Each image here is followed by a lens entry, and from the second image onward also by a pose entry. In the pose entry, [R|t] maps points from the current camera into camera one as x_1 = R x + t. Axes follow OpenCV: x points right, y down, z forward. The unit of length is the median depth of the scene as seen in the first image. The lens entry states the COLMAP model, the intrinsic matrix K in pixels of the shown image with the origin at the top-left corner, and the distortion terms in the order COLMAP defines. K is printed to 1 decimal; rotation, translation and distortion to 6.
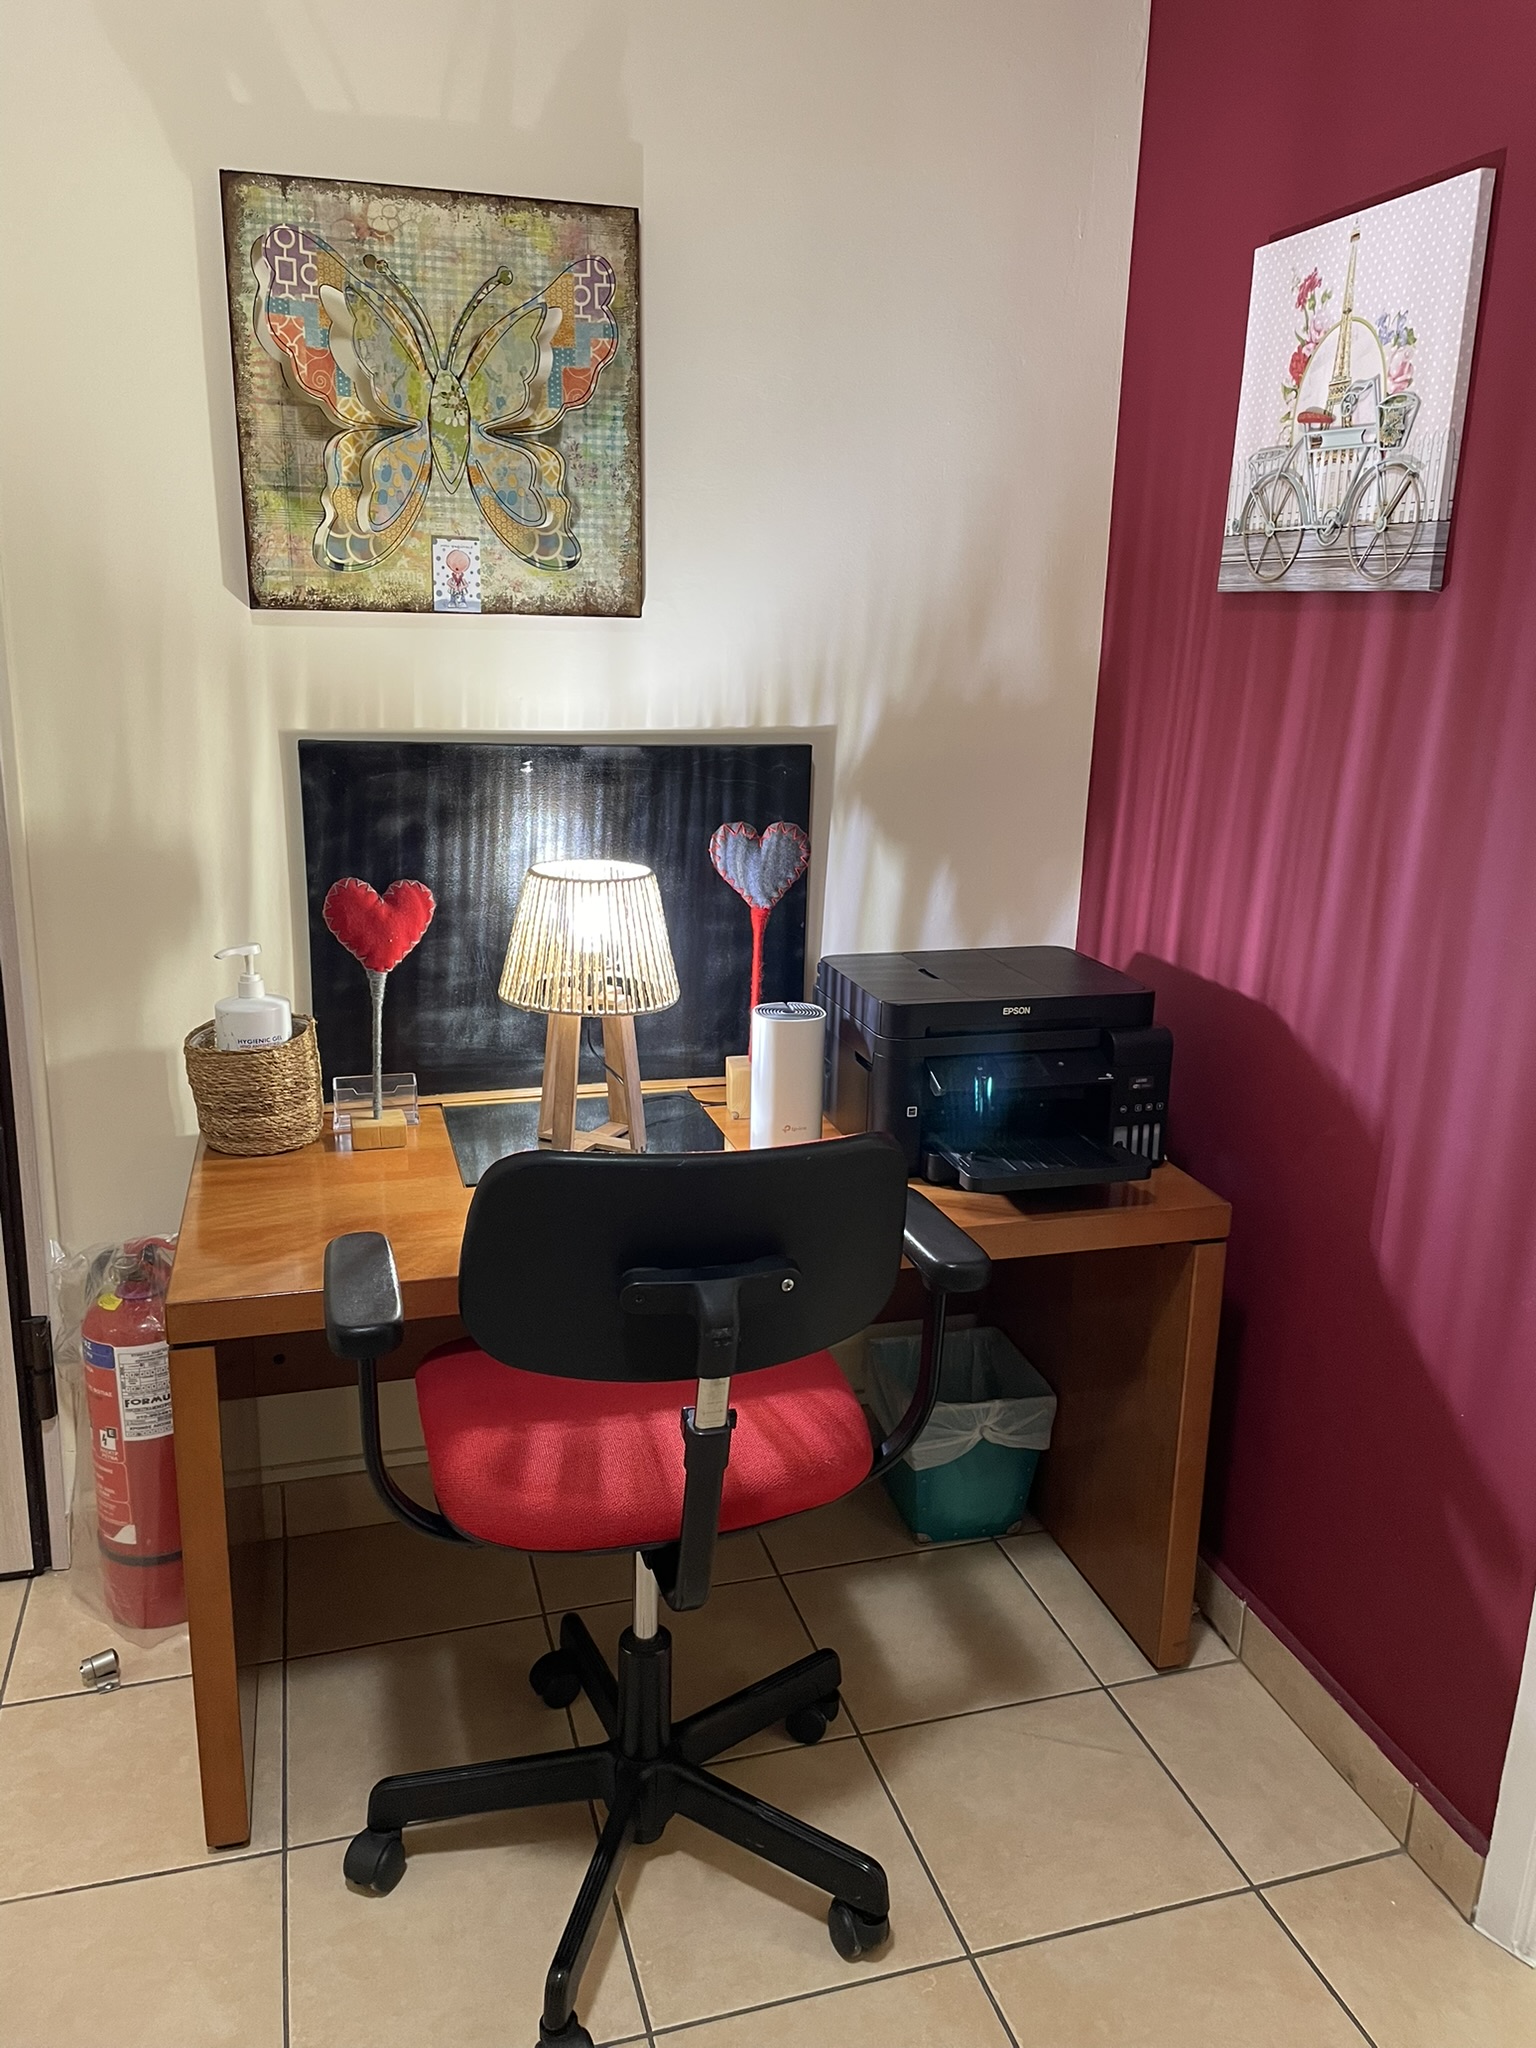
lens RADIAL K [[1548.4, 0, 765.7], [0, 1548.4, 1016.2], [0, 0, 1]] dist [0.100809, -0.137353]
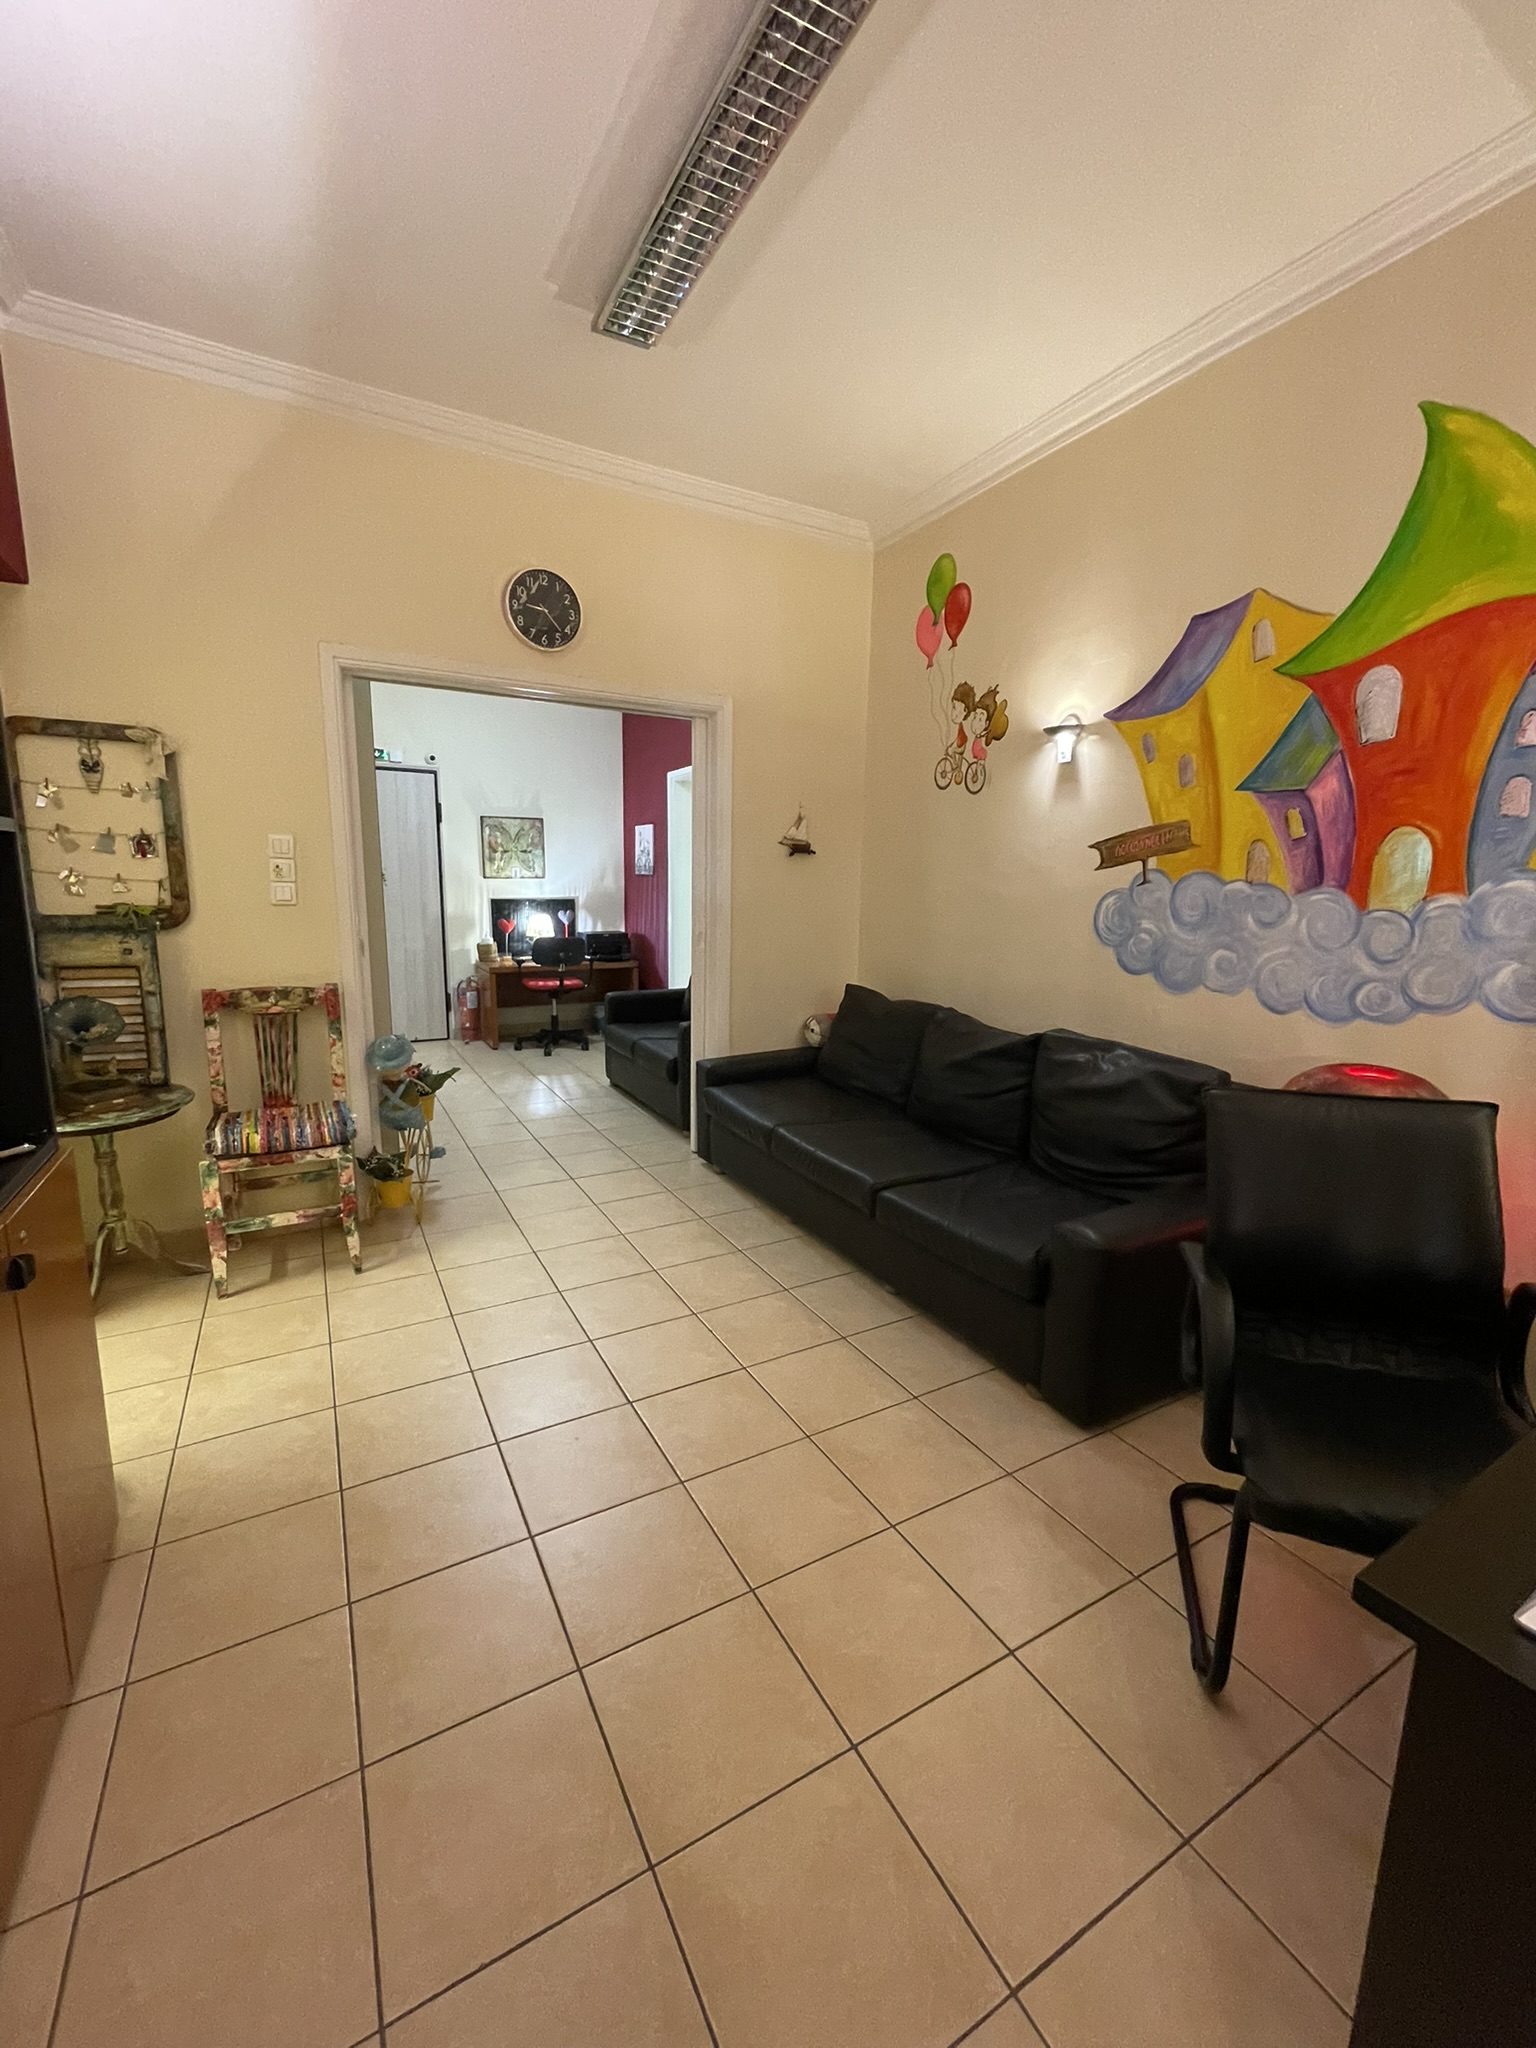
lens RADIAL K [[830.0, 0, 767.2], [0, 830.0, 1029.5], [0, 0, 1]] dist [-0.002183, -0.000561]
pose [[0.976230, -0.051099, 0.210626, 0.058798], [0.067975, 0.994963, -0.073673, 0.678399], [-0.205800, 0.086240, 0.974787, -2.474587]]
